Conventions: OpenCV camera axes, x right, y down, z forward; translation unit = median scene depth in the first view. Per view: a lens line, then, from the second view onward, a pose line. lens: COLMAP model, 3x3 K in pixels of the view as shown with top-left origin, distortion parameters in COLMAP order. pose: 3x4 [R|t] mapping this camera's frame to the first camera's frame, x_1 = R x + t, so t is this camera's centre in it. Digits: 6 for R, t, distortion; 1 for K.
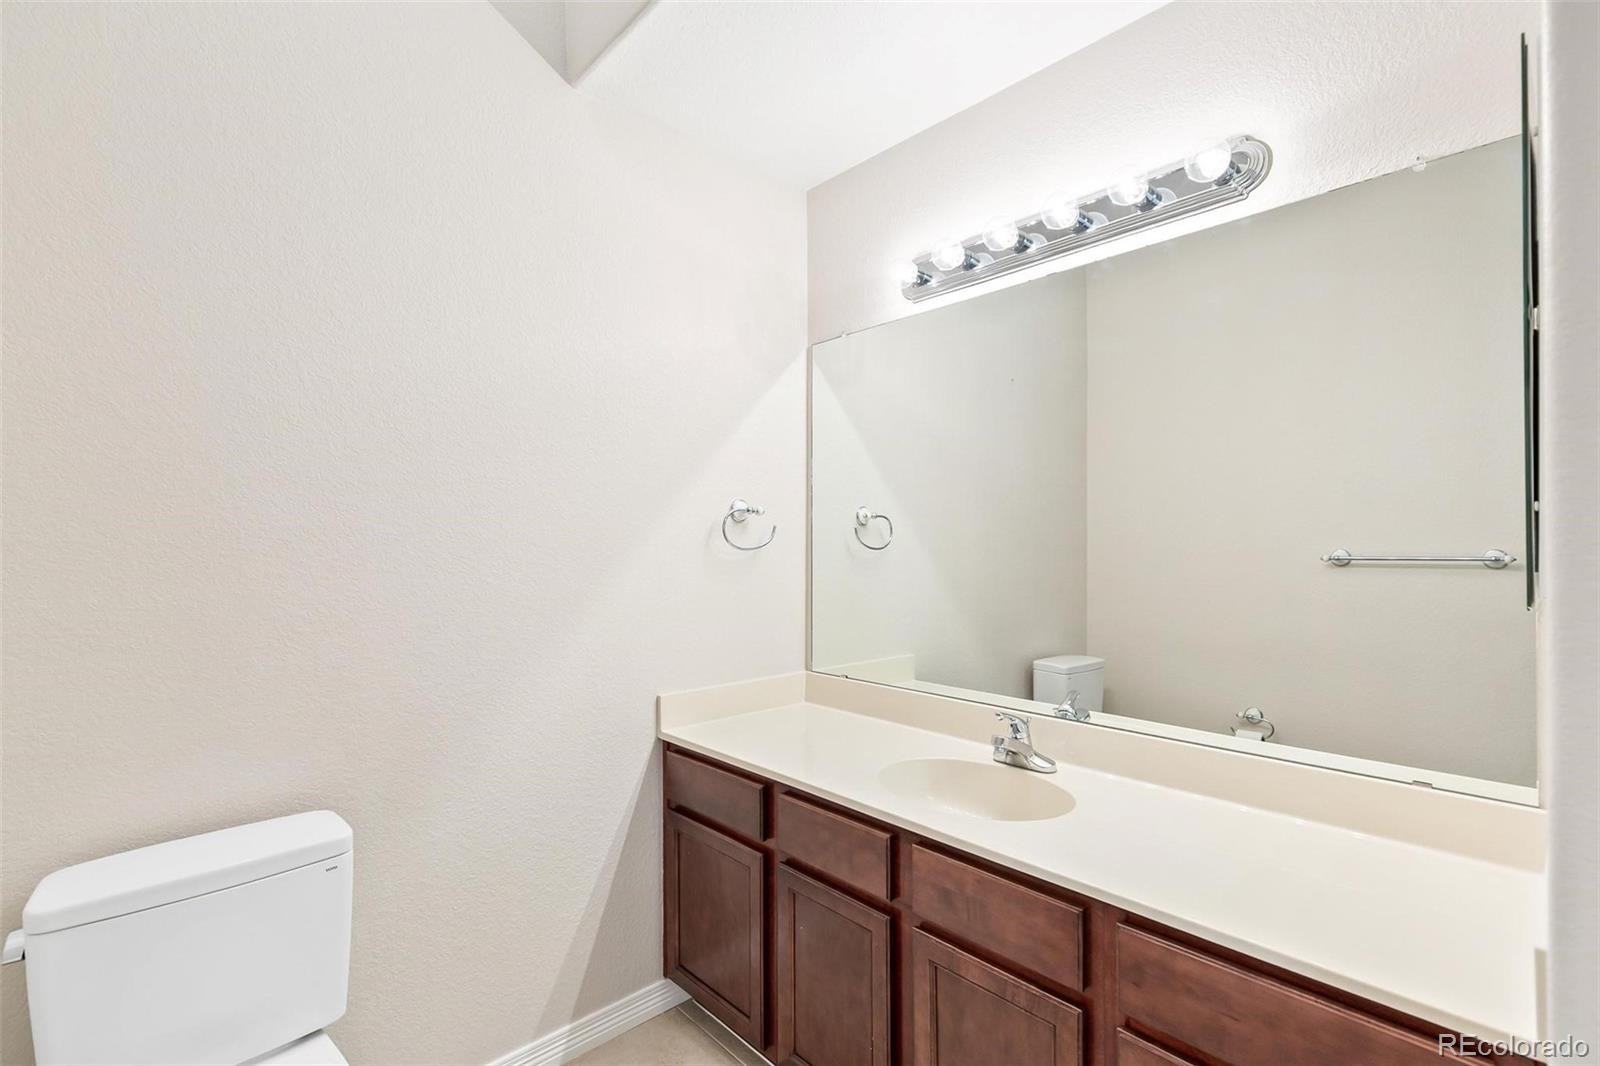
lens RADIAL K [[726.2, 0, 810.6], [0, 726.2, 538.4], [0, 0, 1]] dist [0.007383, -0.000709]
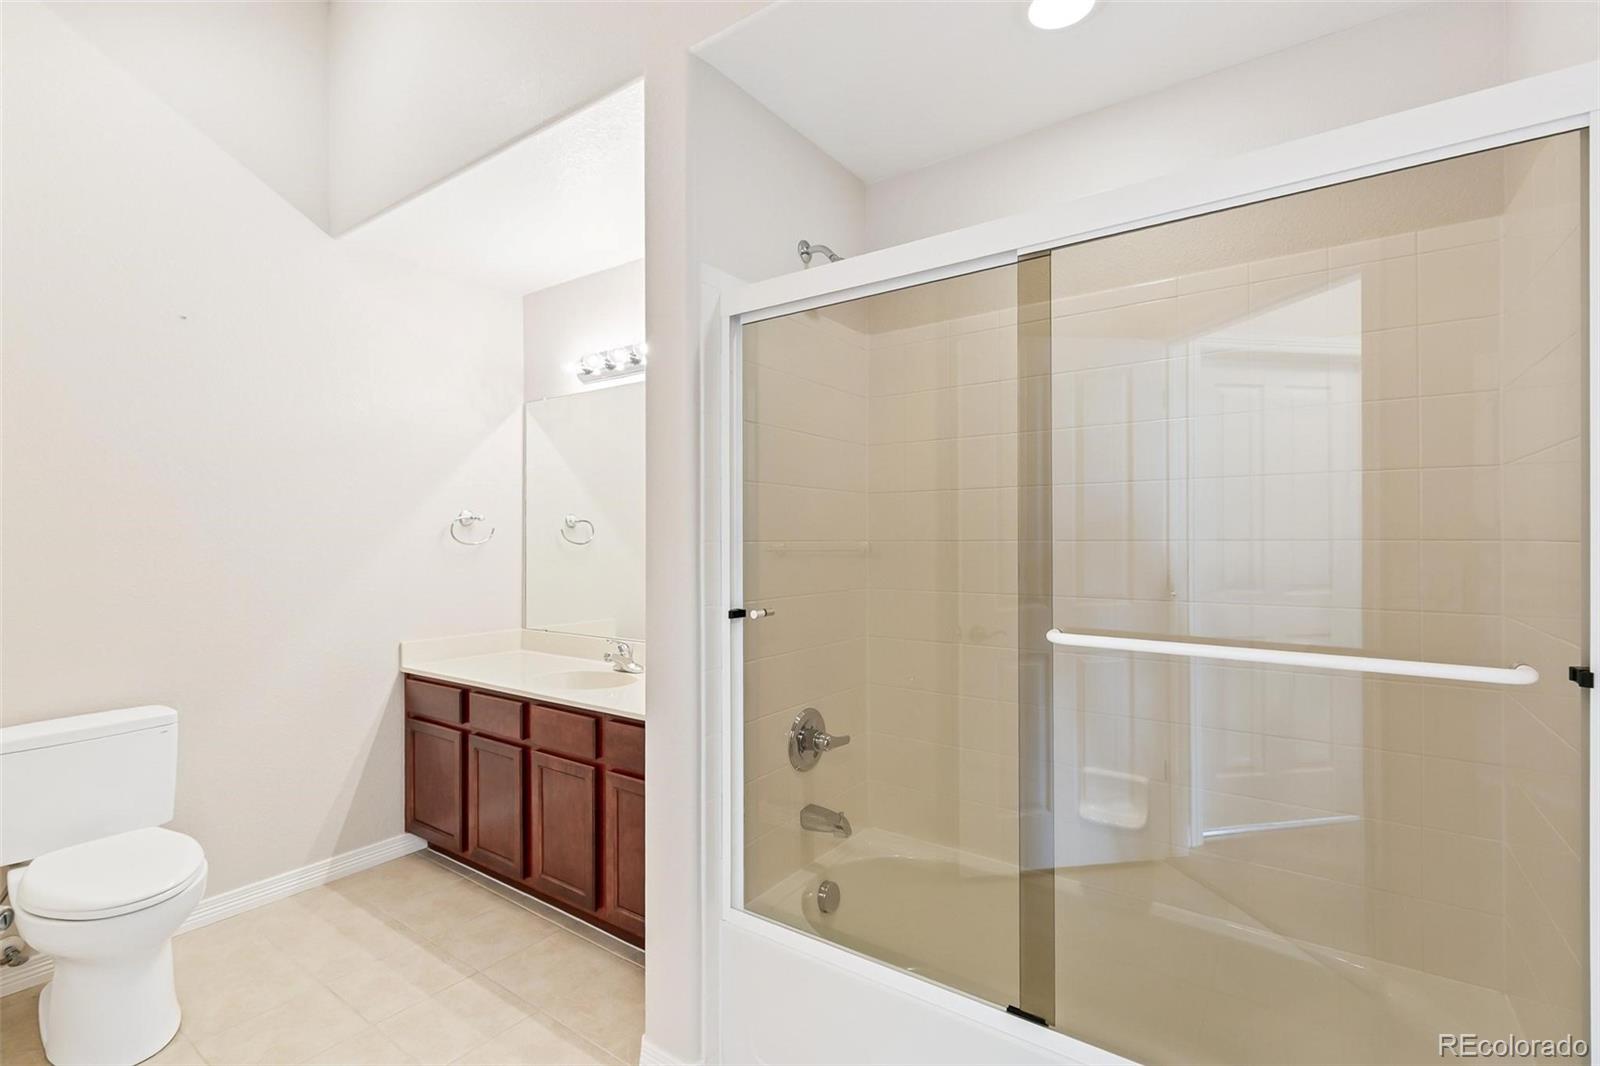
lens RADIAL K [[726.2, 0, 802.6], [0, 726.2, 532.3], [0, 0, 1]] dist [0.007383, -0.000709]
pose [[0.979871, 0.000386, 0.199629, 0.308152], [-0.000077, 0.999999, -0.001560, -0.007654], [-0.199630, 0.001513, 0.979870, -0.645270]]
